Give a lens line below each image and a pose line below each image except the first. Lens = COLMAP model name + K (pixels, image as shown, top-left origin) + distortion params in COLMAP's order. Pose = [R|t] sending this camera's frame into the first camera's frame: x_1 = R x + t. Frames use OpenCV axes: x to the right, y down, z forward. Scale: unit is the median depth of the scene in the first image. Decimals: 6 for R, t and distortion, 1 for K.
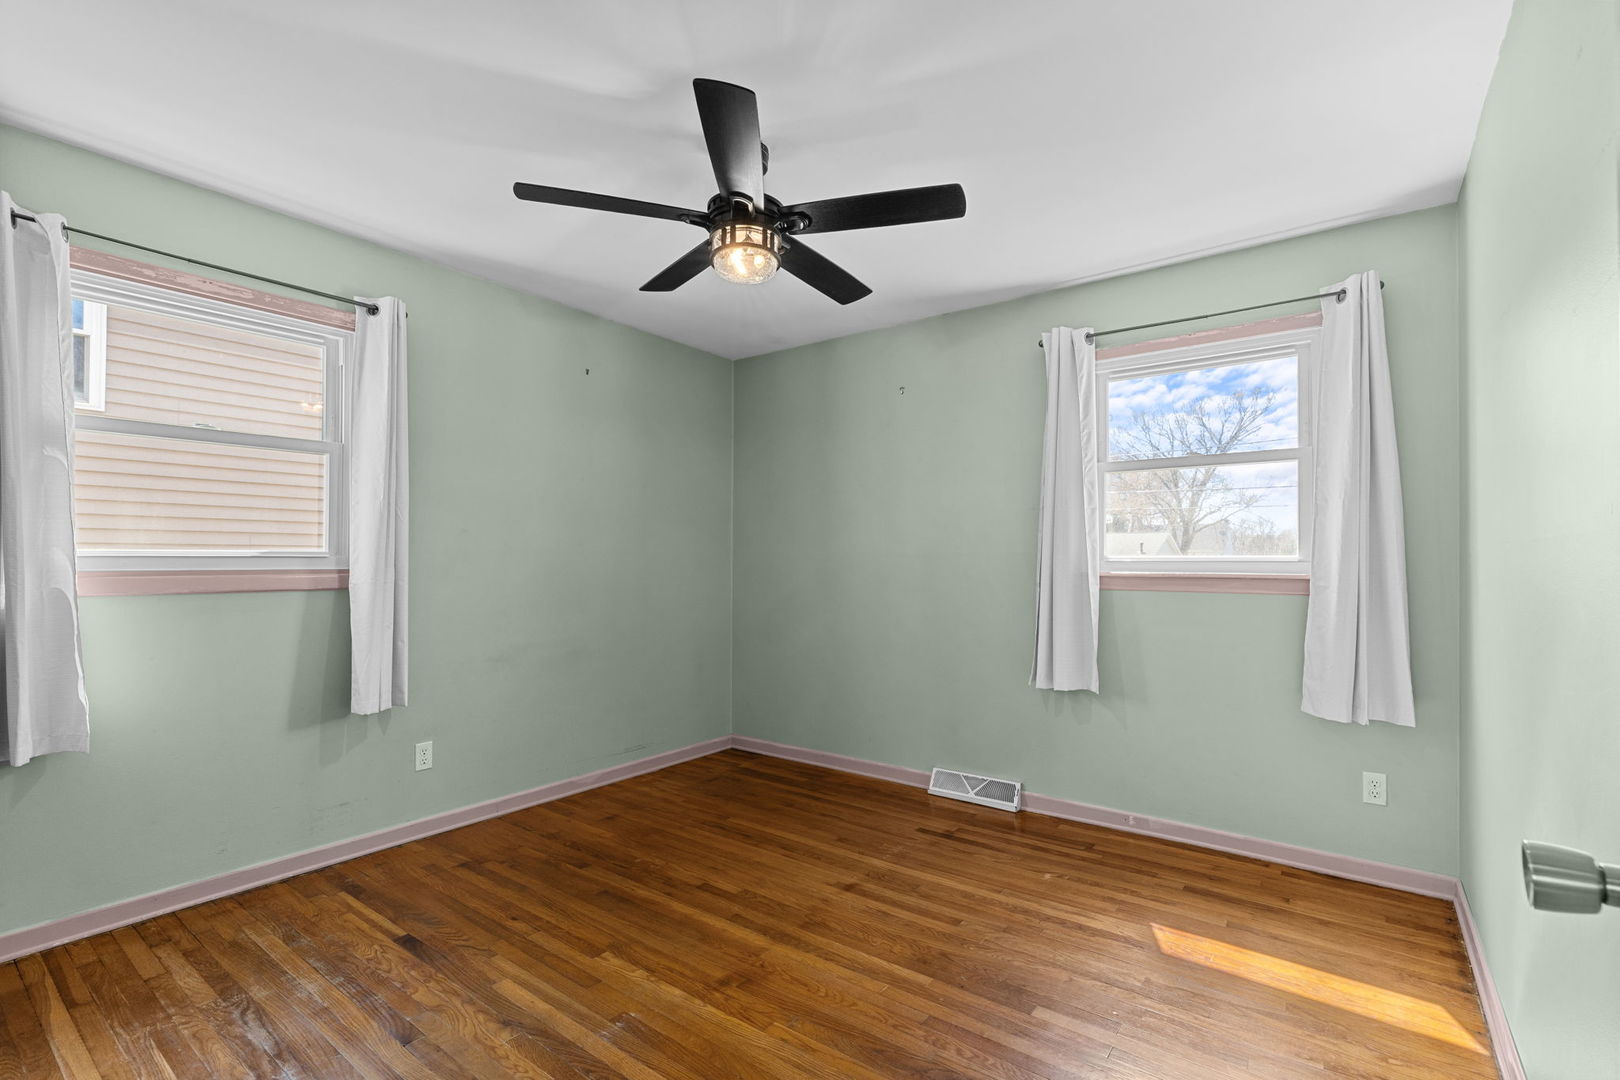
lens RADIAL K [[737.3, 0, 808.7], [0, 737.3, 543.9], [0, 0, 1]] dist [-0.002622, -0.000035]
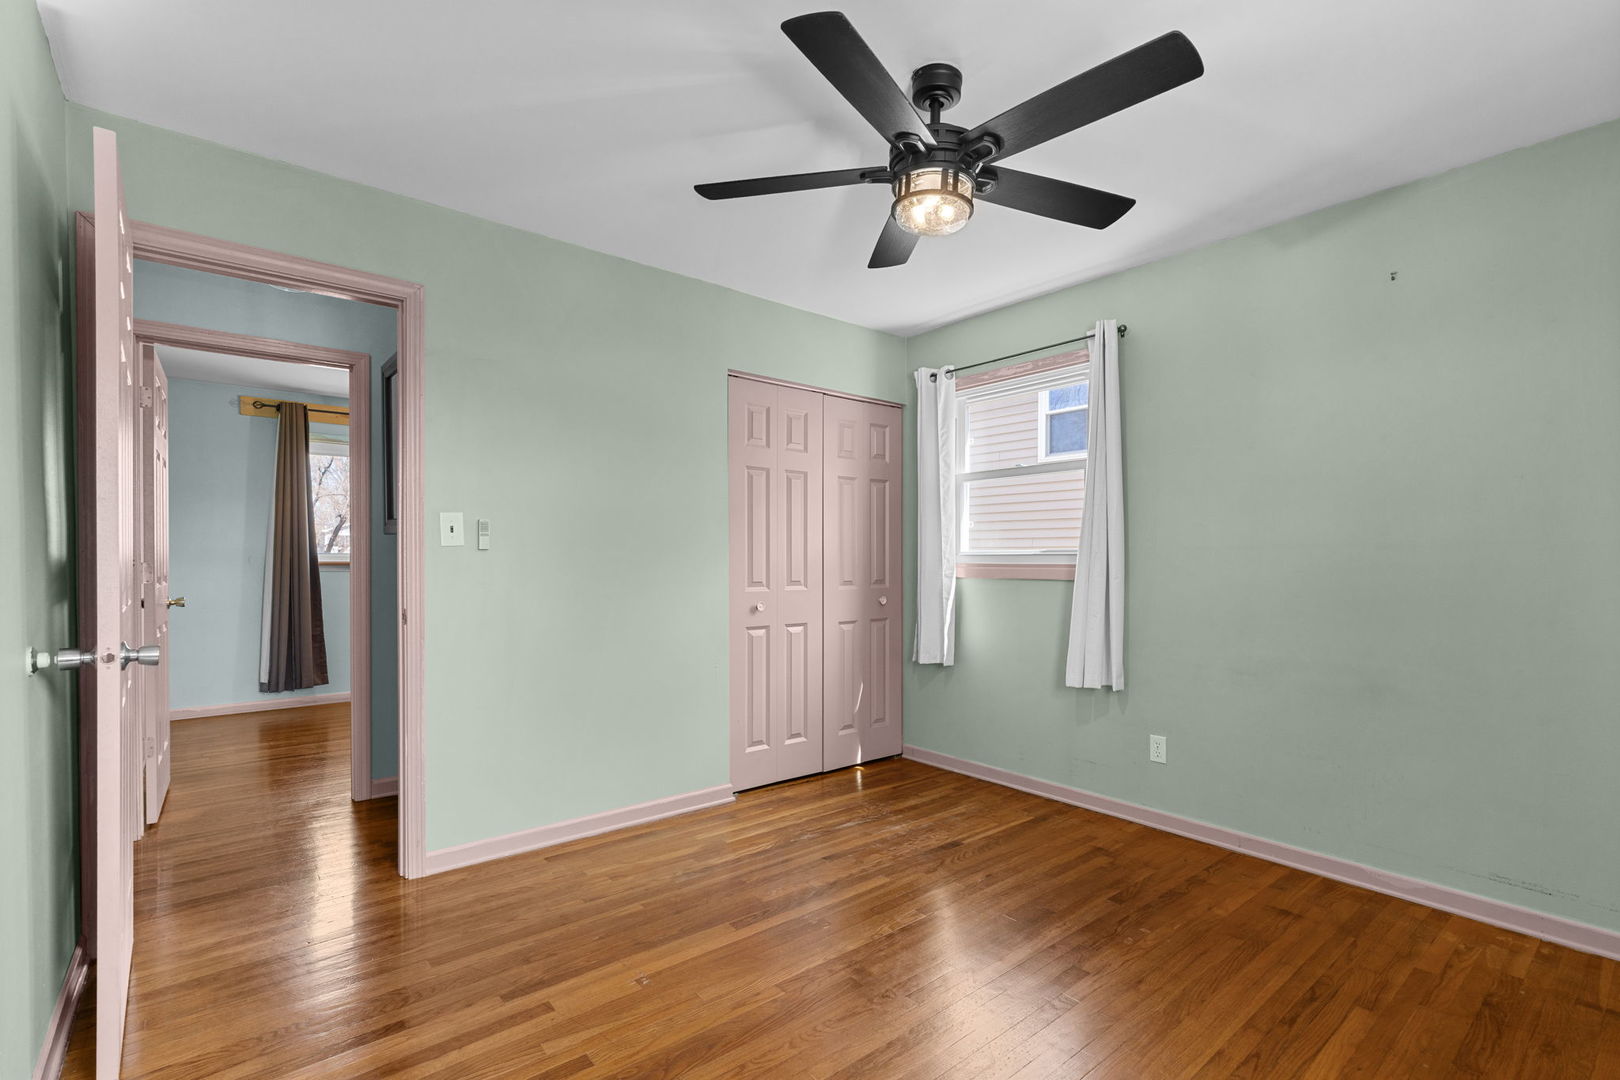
lens RADIAL K [[737.3, 0, 811.9], [0, 737.3, 569.3], [0, 0, 1]] dist [-0.002622, -0.000035]
pose [[-0.232325, 0.011603, -0.972569, 0.686804], [0.019606, 0.999782, 0.007245, 0.025630], [0.972441, -0.017385, -0.232501, 0.920868]]
